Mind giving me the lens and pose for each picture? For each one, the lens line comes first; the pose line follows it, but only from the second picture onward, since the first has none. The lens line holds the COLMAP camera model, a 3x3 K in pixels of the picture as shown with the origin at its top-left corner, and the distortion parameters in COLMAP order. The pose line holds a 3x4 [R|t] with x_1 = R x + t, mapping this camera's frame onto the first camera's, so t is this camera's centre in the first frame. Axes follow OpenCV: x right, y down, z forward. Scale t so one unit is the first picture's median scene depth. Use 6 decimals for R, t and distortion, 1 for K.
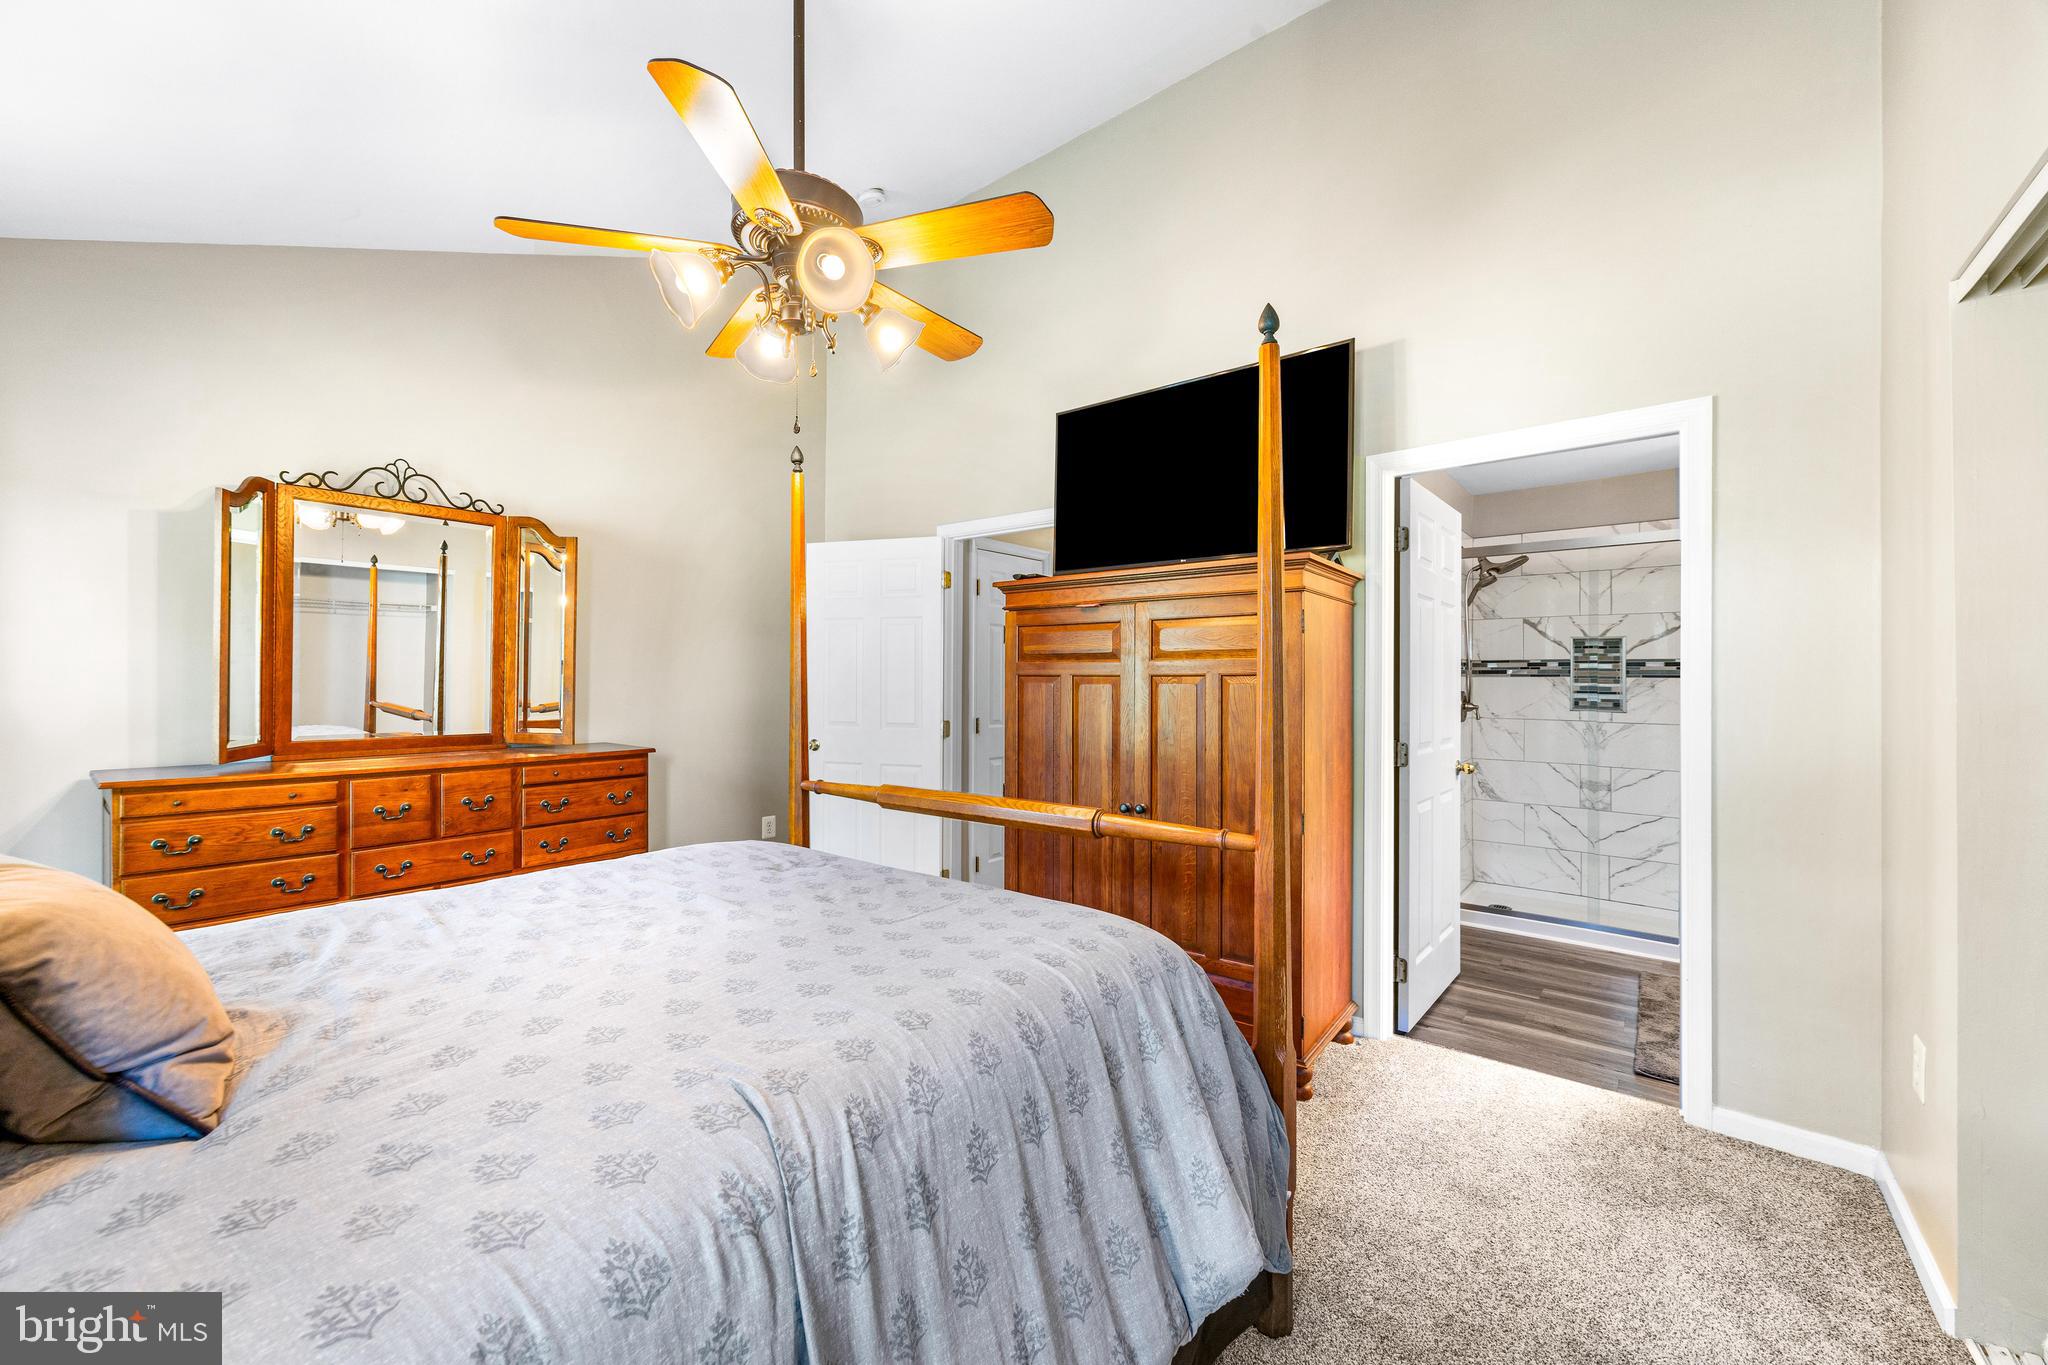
lens RADIAL K [[801.4, 0, 1016.8], [0, 801.4, 678.4], [0, 0, 1]] dist [0.000436, -0.000337]
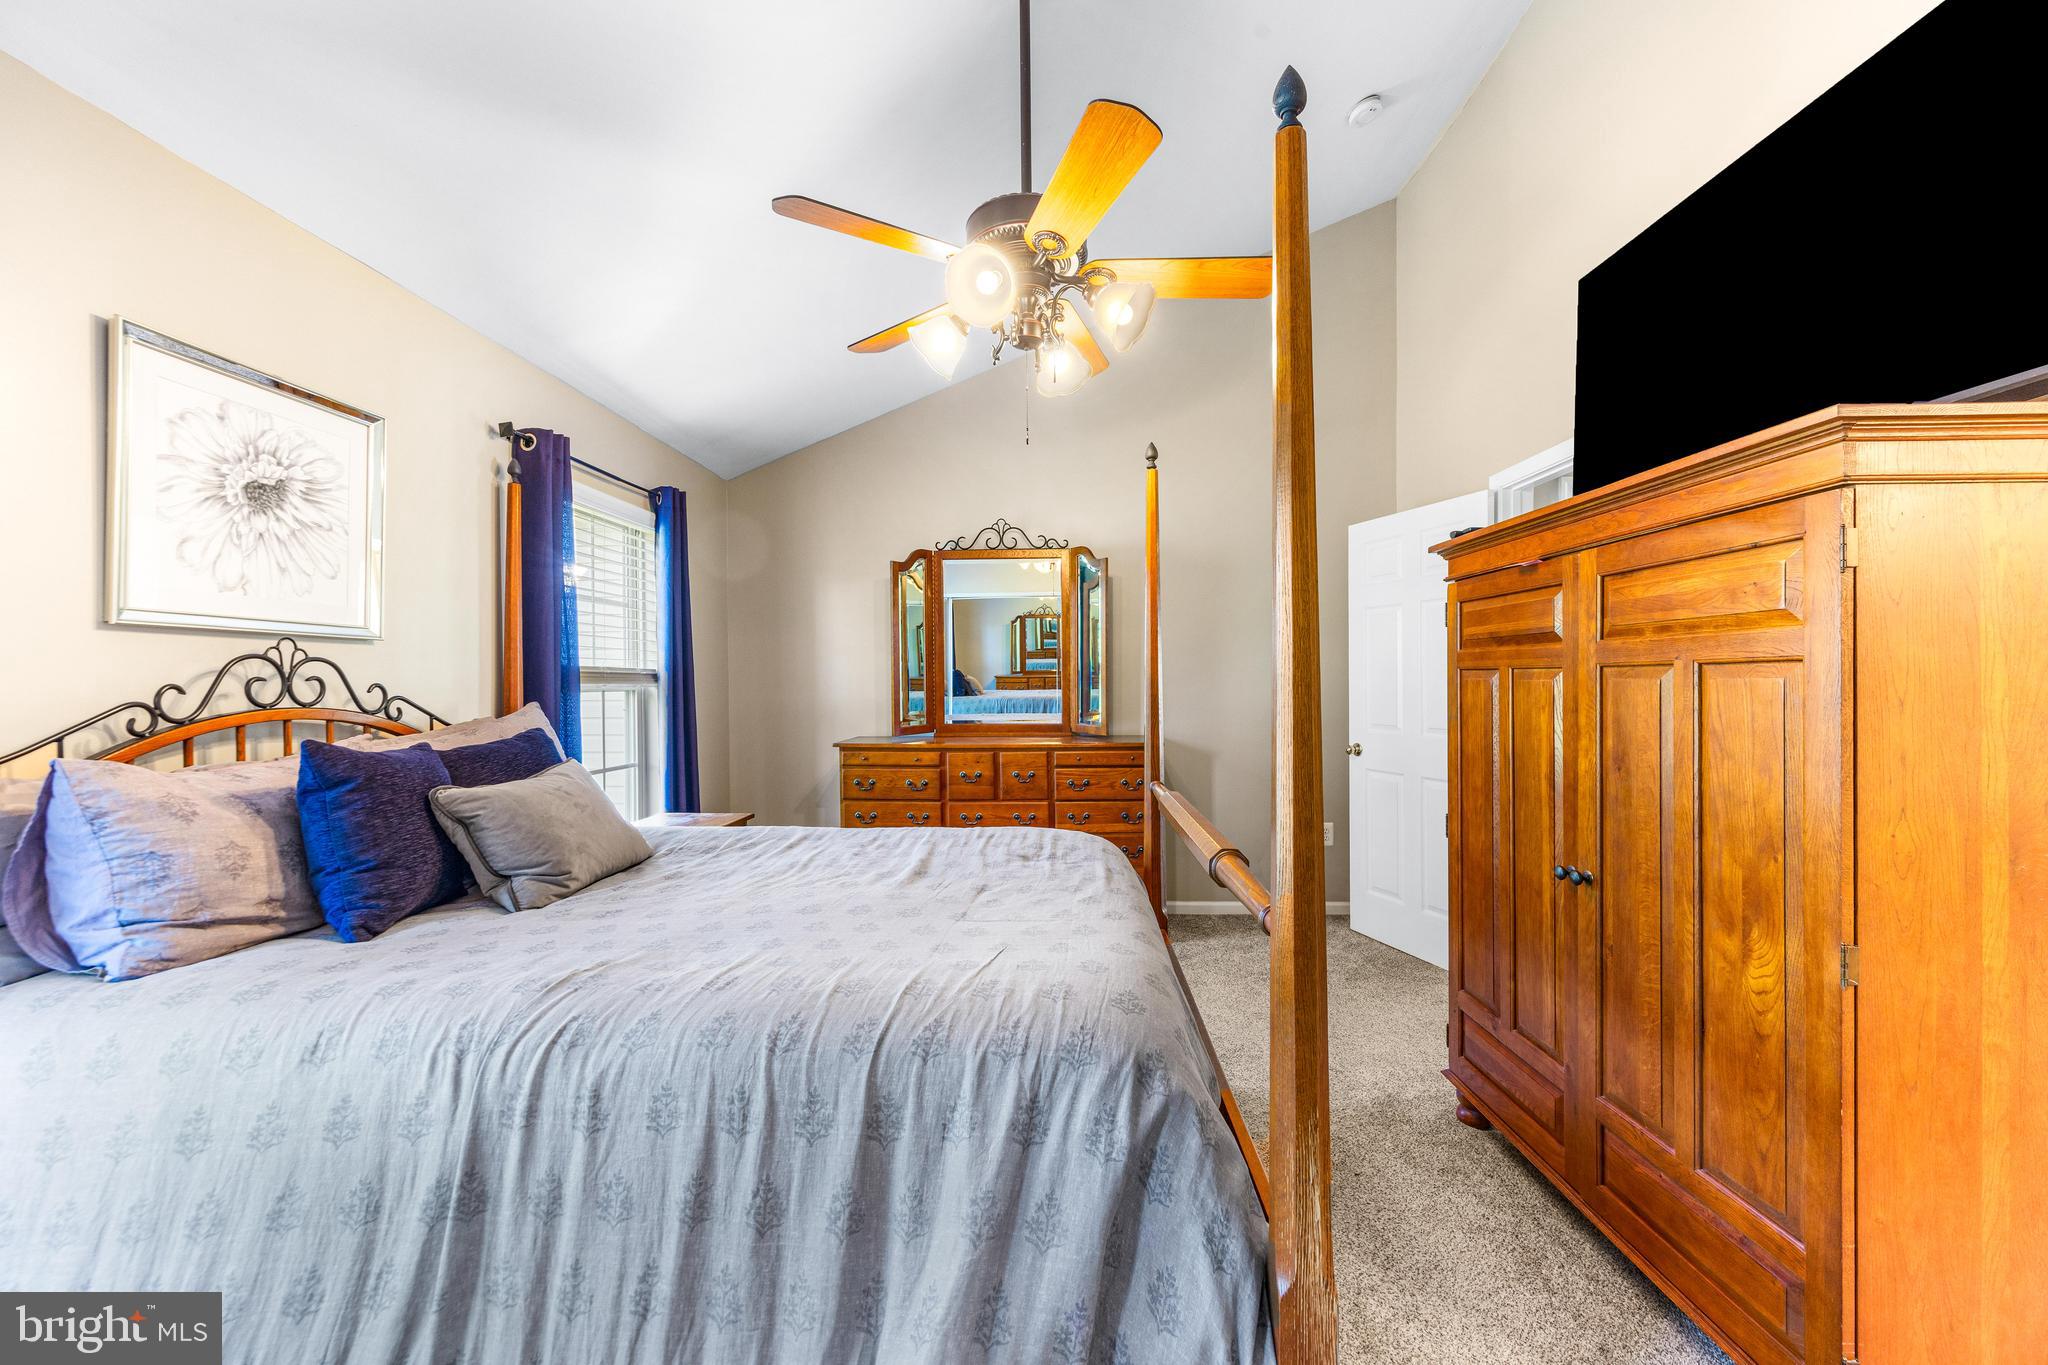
lens RADIAL K [[801.4, 0, 1016.8], [0, 801.4, 678.4], [0, 0, 1]] dist [0.000436, -0.000337]
pose [[0.575058, -0.011426, -0.818033, 0.421595], [0.014419, 0.999889, -0.003830, 0.002380], [0.817985, -0.009593, 0.575159, 0.281114]]
